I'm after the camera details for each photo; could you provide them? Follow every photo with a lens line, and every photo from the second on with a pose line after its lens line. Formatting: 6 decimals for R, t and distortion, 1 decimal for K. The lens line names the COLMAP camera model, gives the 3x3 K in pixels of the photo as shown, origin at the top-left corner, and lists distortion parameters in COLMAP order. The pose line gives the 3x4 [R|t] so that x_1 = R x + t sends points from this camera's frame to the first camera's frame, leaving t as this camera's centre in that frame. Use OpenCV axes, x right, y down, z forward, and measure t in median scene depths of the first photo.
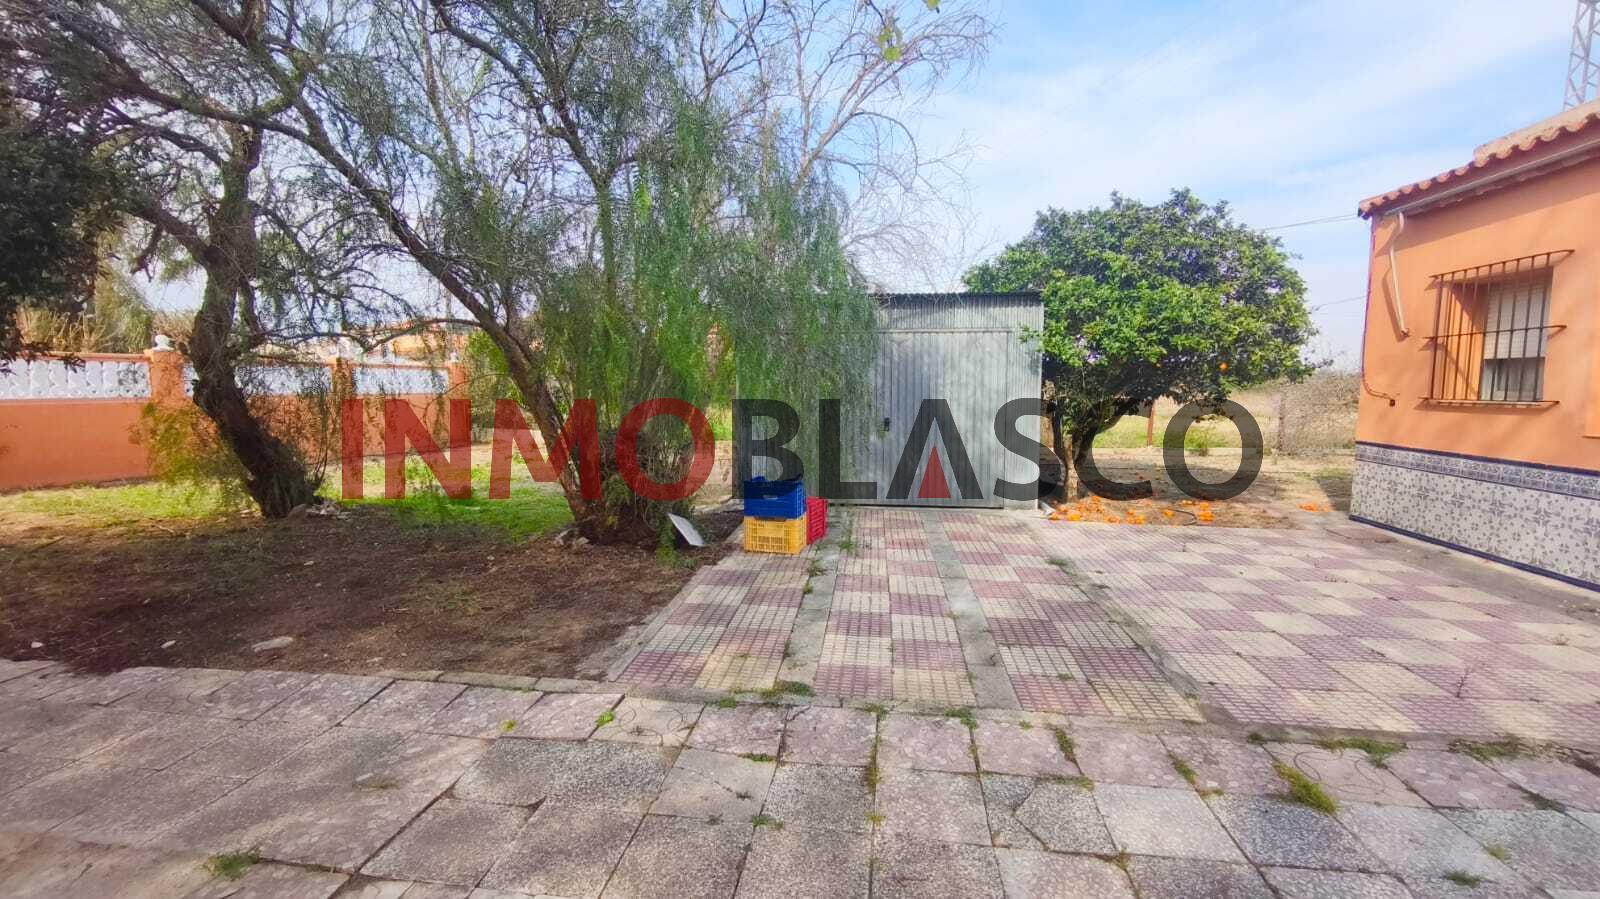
lens RADIAL K [[665.6, 0, 797.8], [0, 665.6, 440.0], [0, 0, 1]] dist [-0.003138, -0.000267]
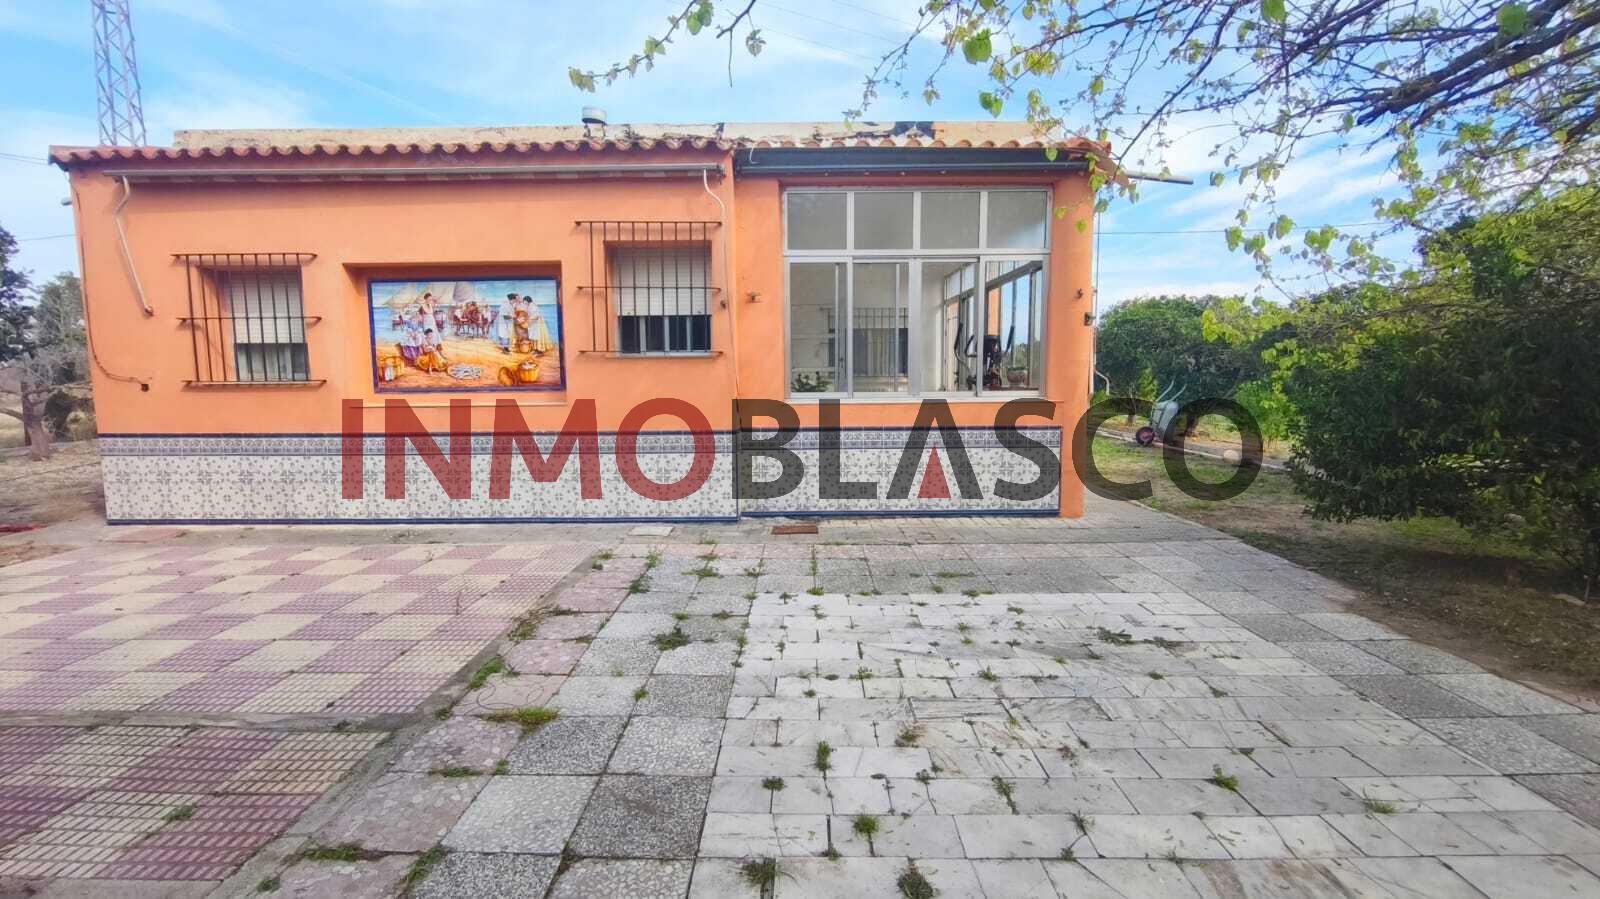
lens RADIAL K [[665.6, 0, 801.5], [0, 665.6, 437.6], [0, 0, 1]] dist [-0.003138, -0.000267]
pose [[-0.119770, -0.100242, 0.987728, -0.161810], [0.087123, 0.989990, 0.111036, -0.012386], [-0.988972, 0.099353, -0.109838, 0.274517]]
